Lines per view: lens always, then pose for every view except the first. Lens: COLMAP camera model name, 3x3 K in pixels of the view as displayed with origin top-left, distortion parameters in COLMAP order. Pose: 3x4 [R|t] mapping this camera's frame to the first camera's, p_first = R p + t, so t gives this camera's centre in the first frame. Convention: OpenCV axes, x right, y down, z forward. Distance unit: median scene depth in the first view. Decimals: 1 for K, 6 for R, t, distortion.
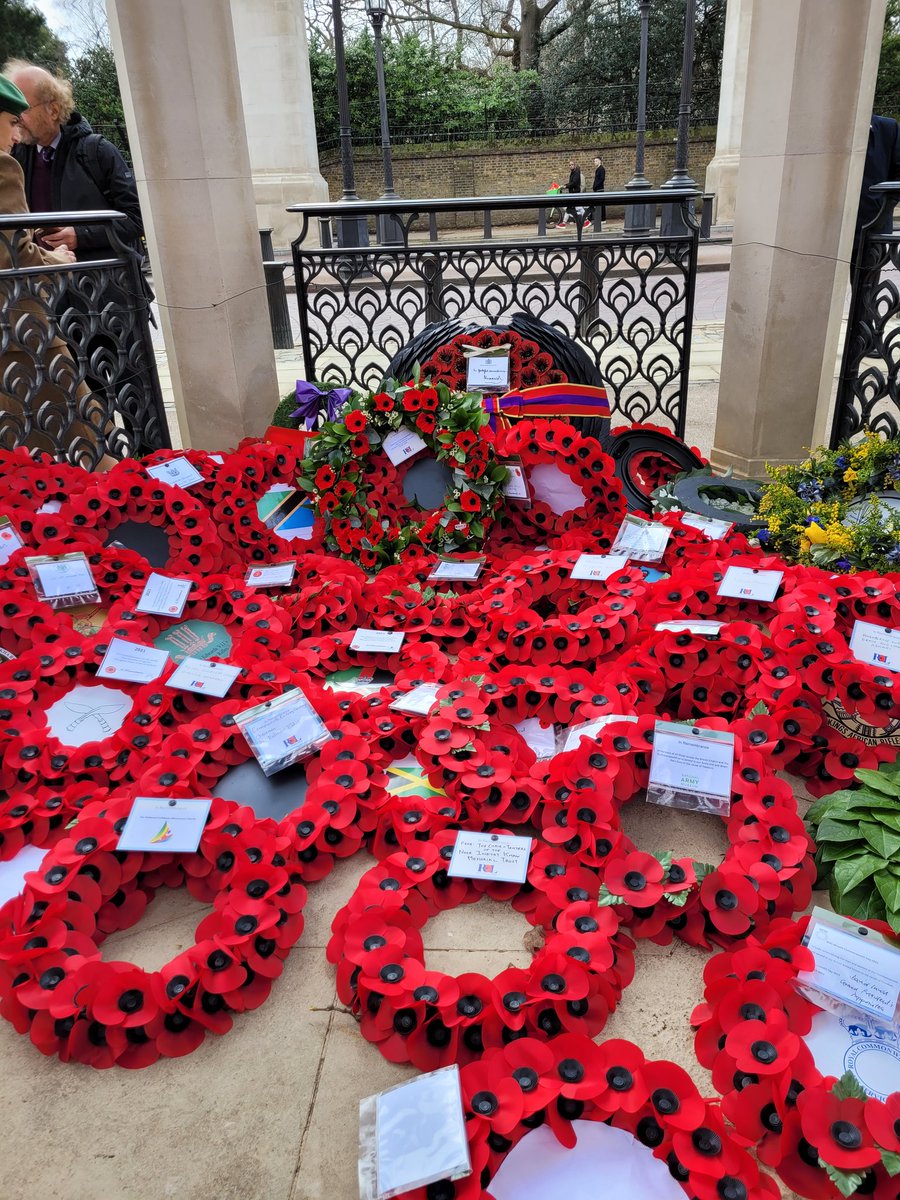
lens RADIAL K [[875.5, 0, 451.0], [0, 875.5, 597.9], [0, 0, 1]] dist [0.072501, -0.082929]
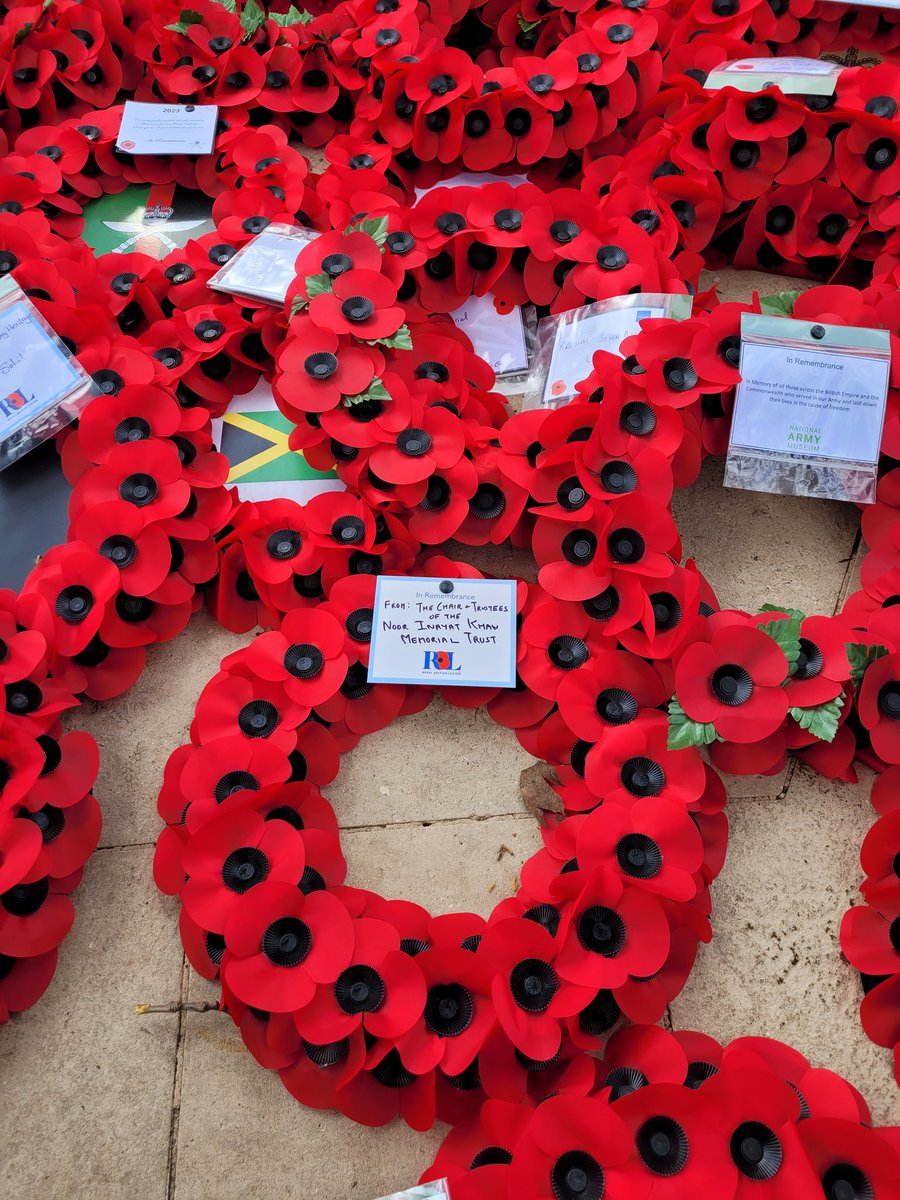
lens RADIAL K [[875.5, 0, 432.9], [0, 875.5, 563.3], [0, 0, 1]] dist [0.072501, -0.082929]
pose [[0.989552, -0.107295, 0.096300, -0.006860], [0.037357, 0.835952, 0.547530, -0.024705], [-0.139250, -0.538212, 0.831227, 0.496942]]
